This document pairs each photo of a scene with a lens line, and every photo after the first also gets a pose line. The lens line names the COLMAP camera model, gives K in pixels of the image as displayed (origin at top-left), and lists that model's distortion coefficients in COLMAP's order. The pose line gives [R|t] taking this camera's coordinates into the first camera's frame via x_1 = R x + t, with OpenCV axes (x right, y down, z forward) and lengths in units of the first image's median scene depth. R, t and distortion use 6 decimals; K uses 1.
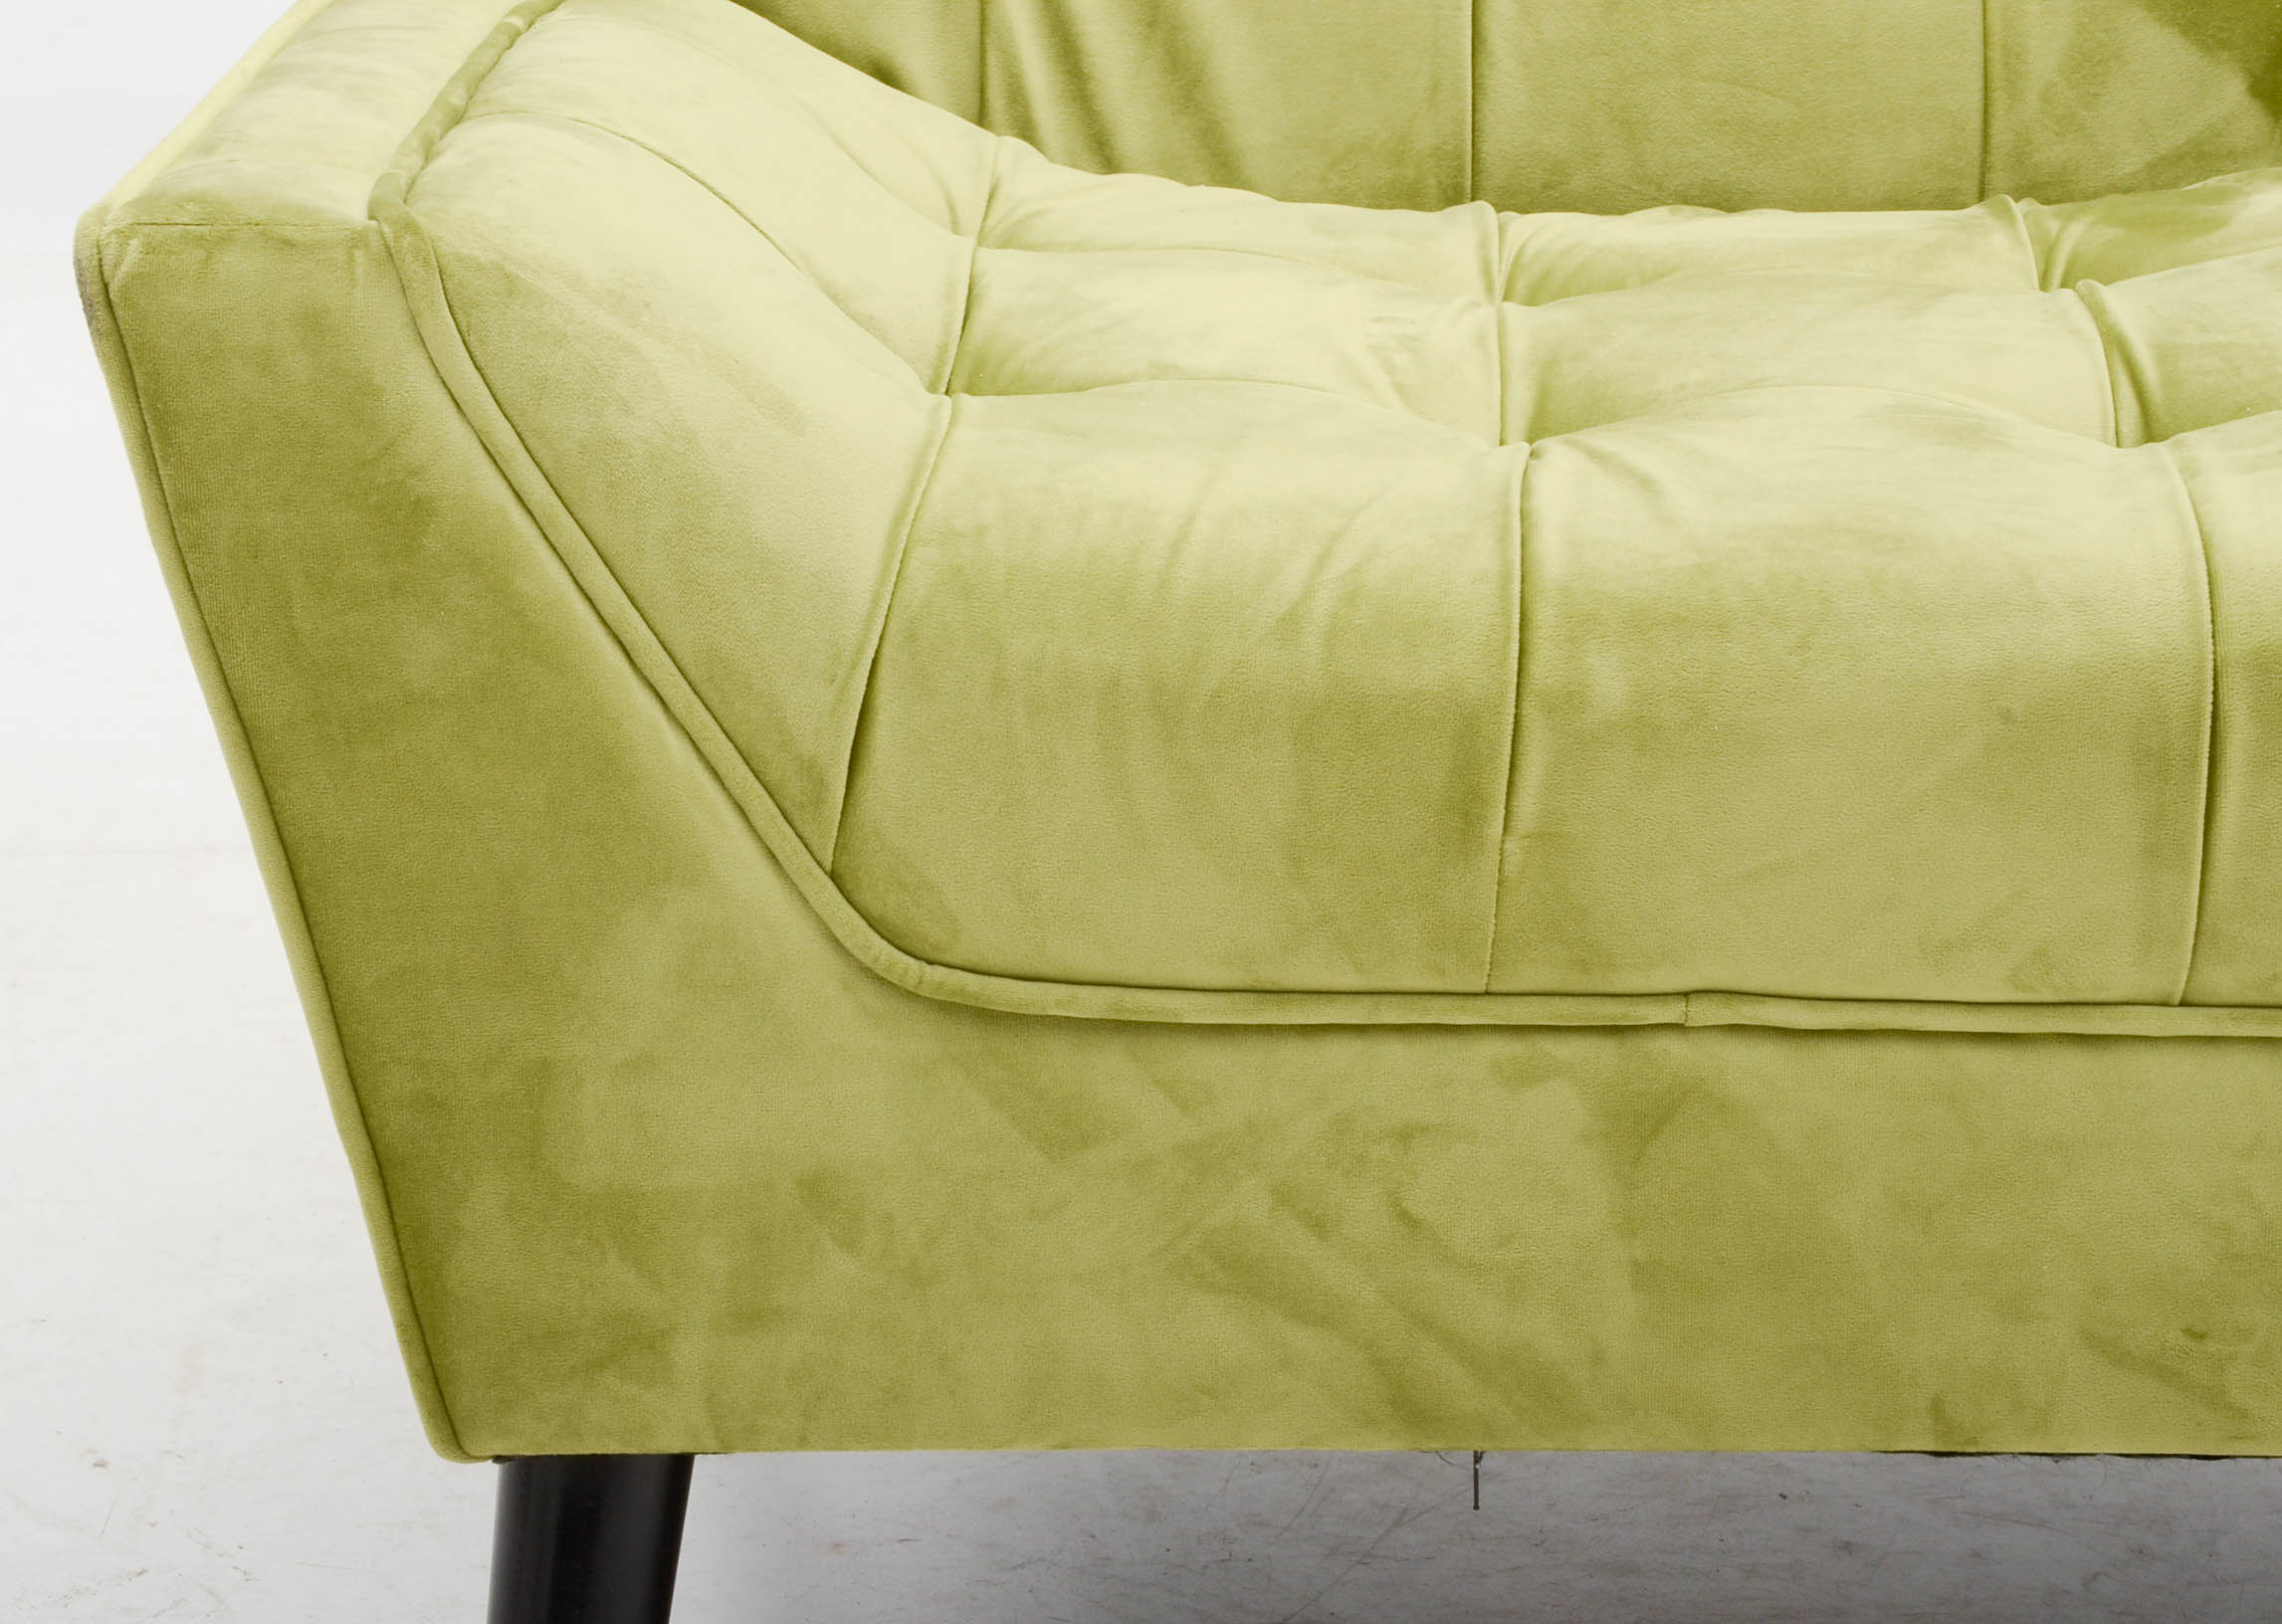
lens RADIAL K [[6186.7, 0, 1042.9], [0, 6186.7, 821.3], [0, 0, 1]] dist [0.599508, 0.000000]
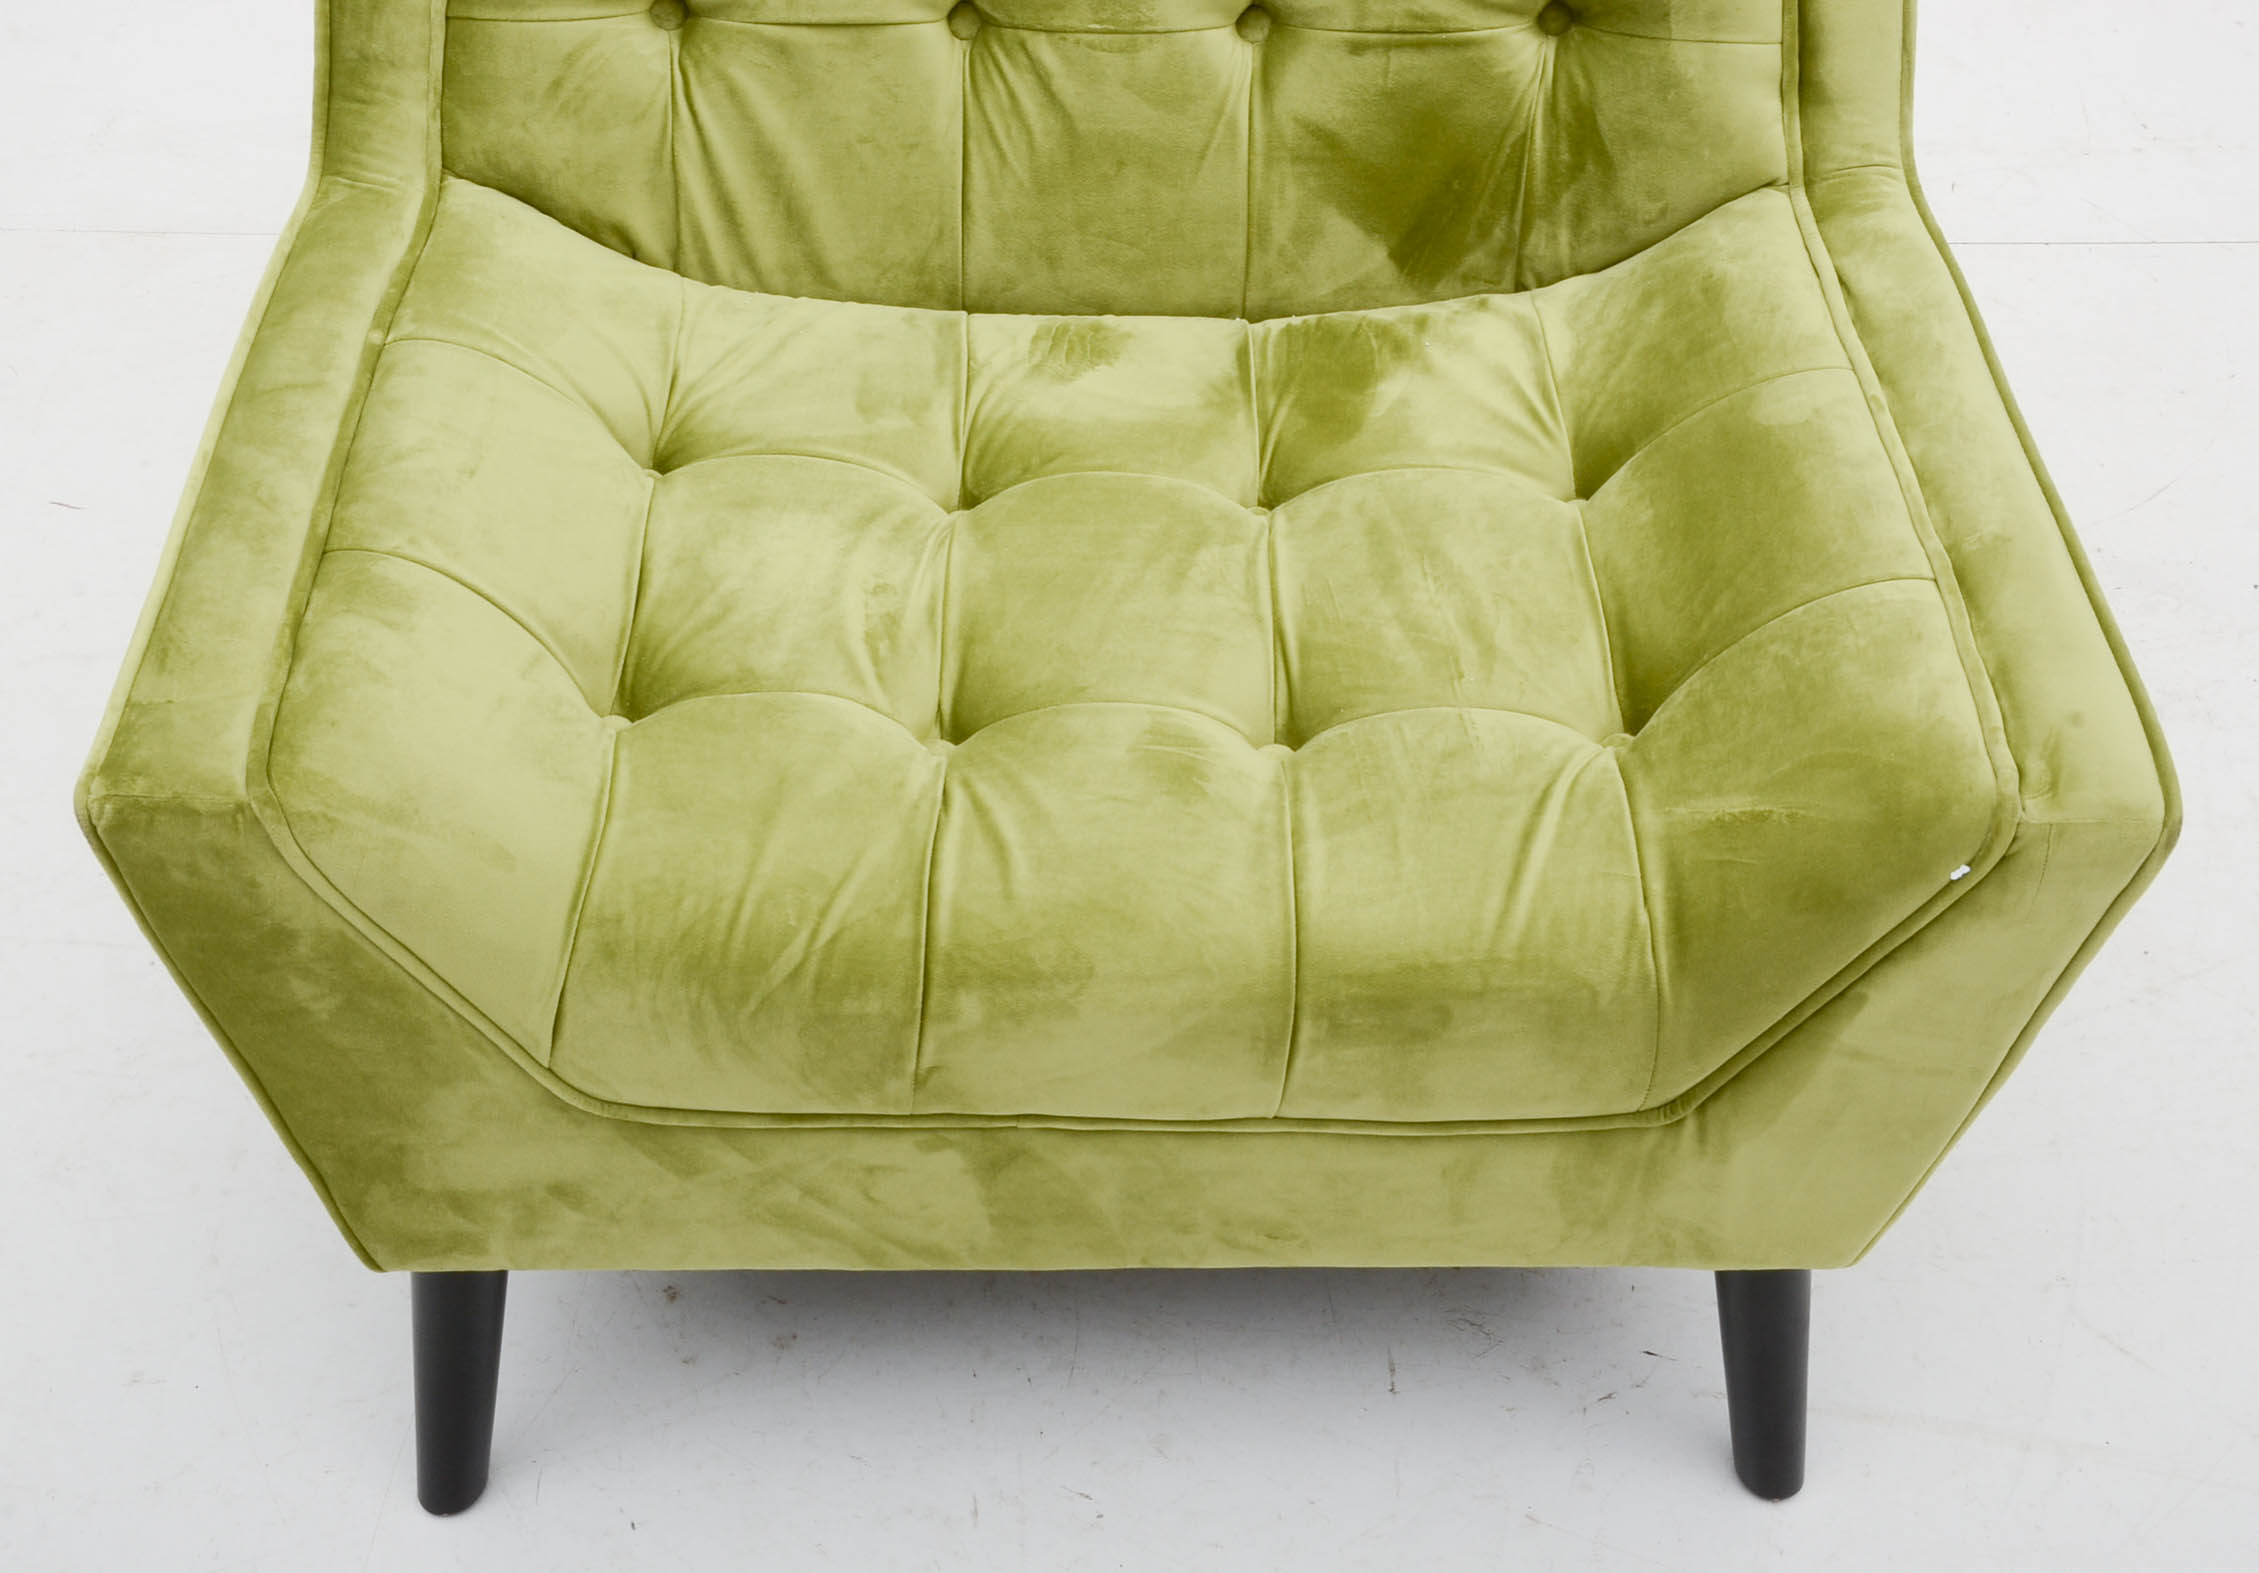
lens RADIAL K [[2817.0, 0, 1108.8], [0, 2817.0, 813.4], [0, 0, 1]] dist [0.044271, 0.000000]
pose [[0.998216, -0.004582, 0.059531, 0.080018], [-0.023986, 0.882287, 0.470101, -0.447059], [-0.054677, -0.470690, 0.880603, 0.294308]]
